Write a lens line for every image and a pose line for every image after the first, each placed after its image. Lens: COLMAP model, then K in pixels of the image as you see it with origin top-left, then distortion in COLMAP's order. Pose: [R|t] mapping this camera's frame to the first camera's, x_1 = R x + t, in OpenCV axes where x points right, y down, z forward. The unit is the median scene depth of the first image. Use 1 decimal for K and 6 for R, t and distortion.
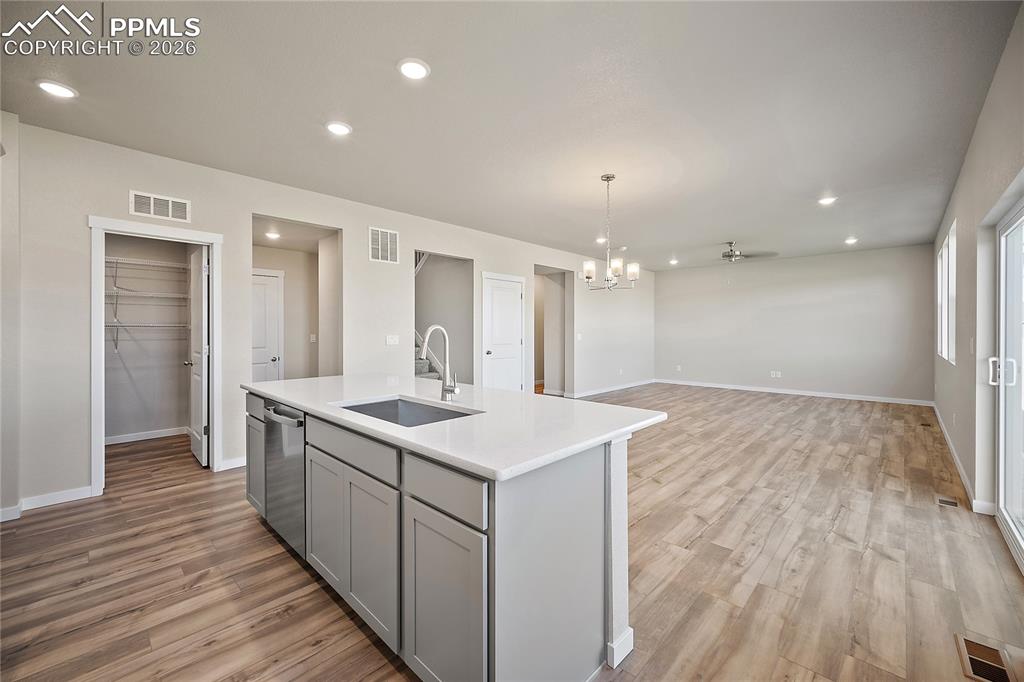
lens RADIAL K [[406.6, 0, 510.9], [0, 406.6, 334.6], [0, 0, 1]] dist [-0.001320, 0.000634]
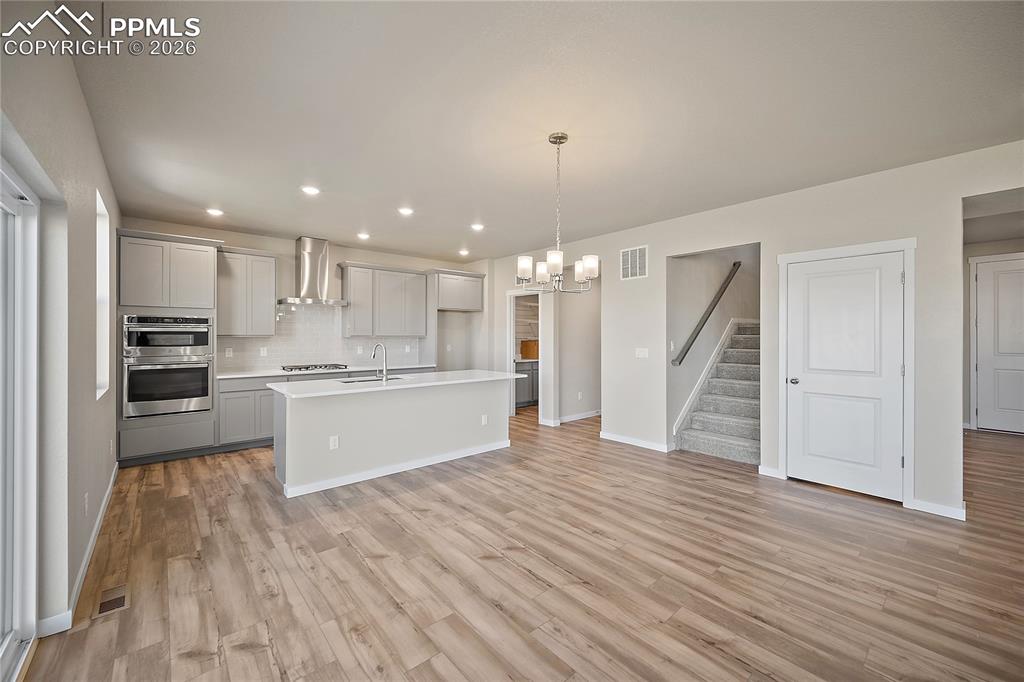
lens RADIAL K [[406.6, 0, 510.1], [0, 406.6, 332.8], [0, 0, 1]] dist [-0.001320, 0.000634]
pose [[-0.090054, -0.009484, -0.995892, 1.501657], [-0.007346, 0.999934, -0.008858, -0.050724], [0.995910, 0.006518, -0.090118, 1.520874]]
